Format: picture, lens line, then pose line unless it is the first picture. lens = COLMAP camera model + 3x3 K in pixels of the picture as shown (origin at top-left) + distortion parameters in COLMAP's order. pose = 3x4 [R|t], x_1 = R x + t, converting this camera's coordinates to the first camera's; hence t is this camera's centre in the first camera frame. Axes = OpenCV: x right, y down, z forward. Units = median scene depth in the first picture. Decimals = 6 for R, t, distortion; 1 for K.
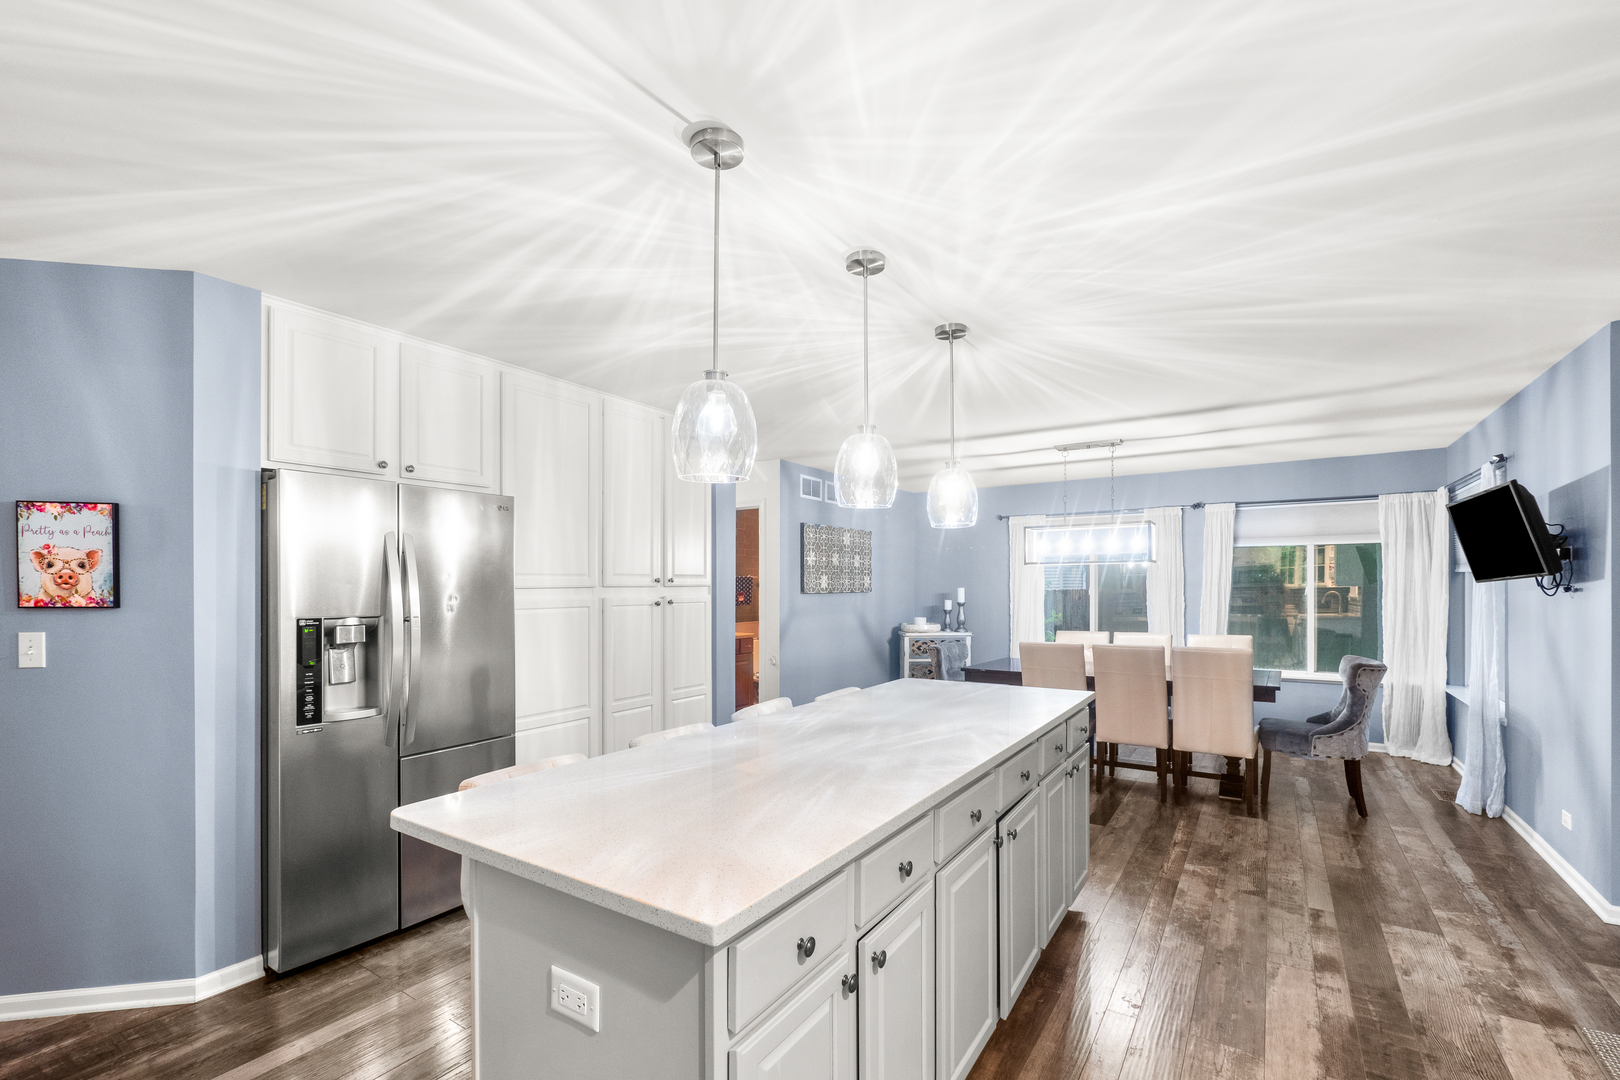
lens RADIAL K [[699.1, 0, 810.1], [0, 699.1, 584.9], [0, 0, 1]] dist [-0.023777, -0.000094]
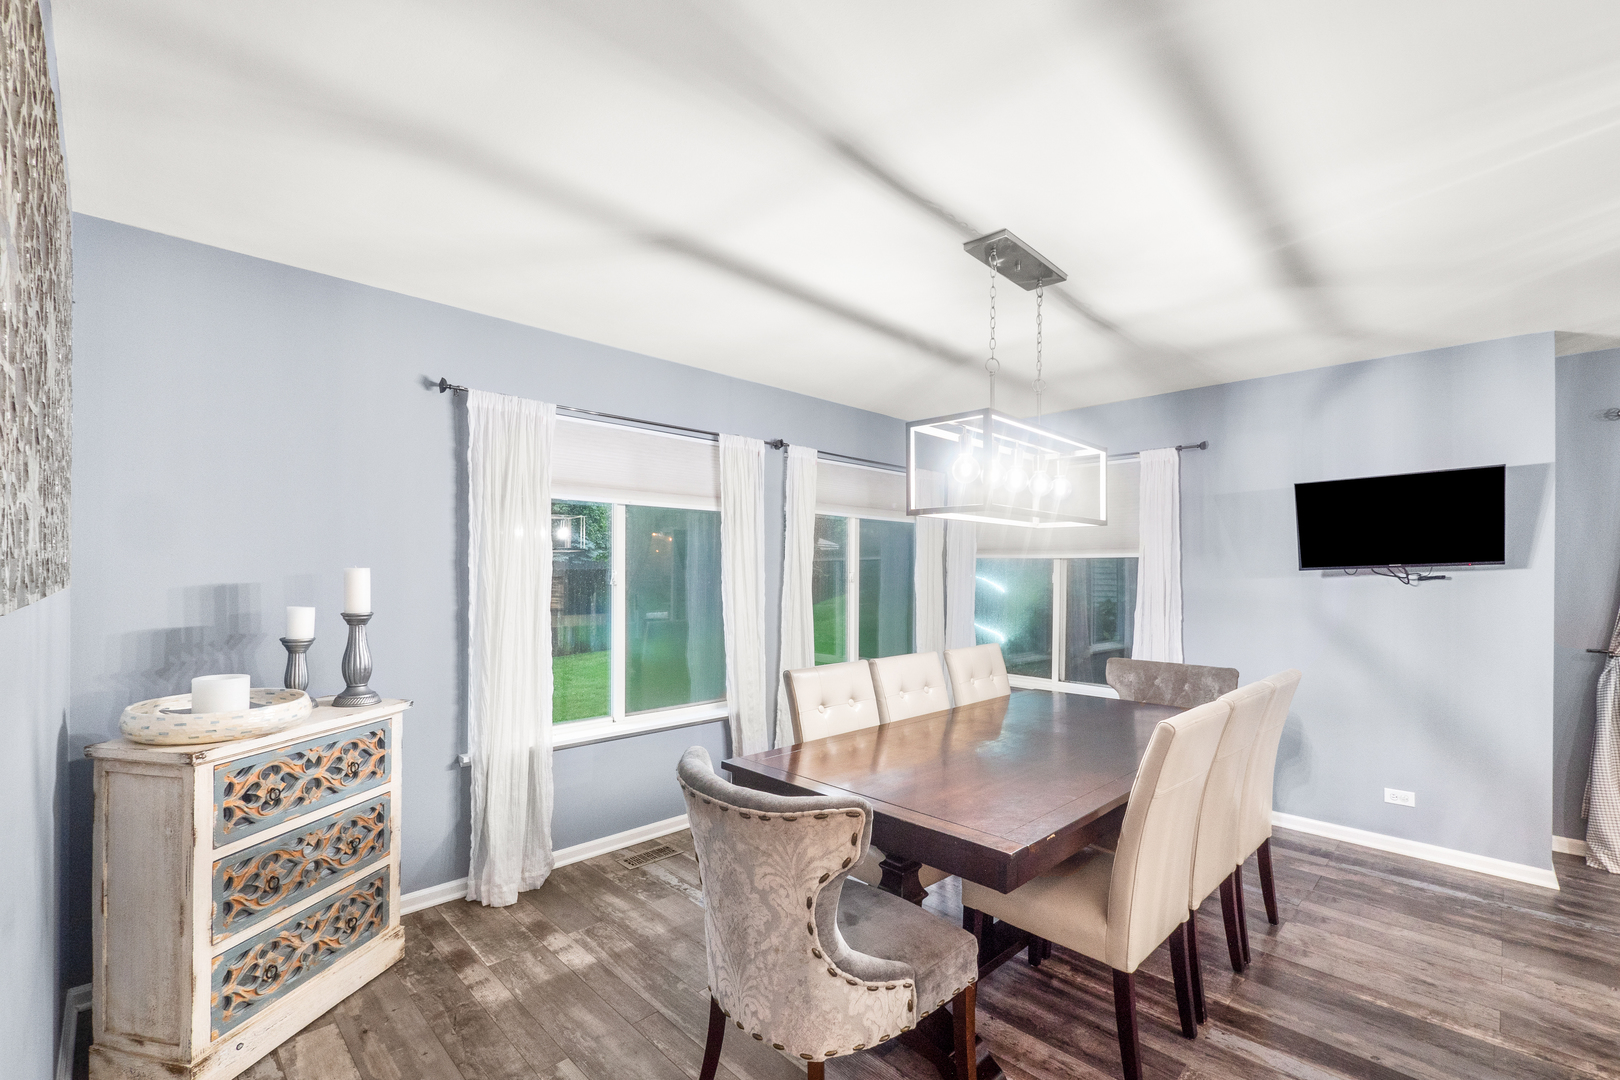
lens RADIAL K [[692.4, 0, 805.6], [0, 692.4, 568.1], [0, 0, 1]] dist [-0.002276, -0.000291]
pose [[0.205142, 0.007157, 0.978706, -0.065871], [-0.014265, 0.999889, -0.004322, 0.003154], [-0.978628, -0.013075, 0.205221, 0.843427]]
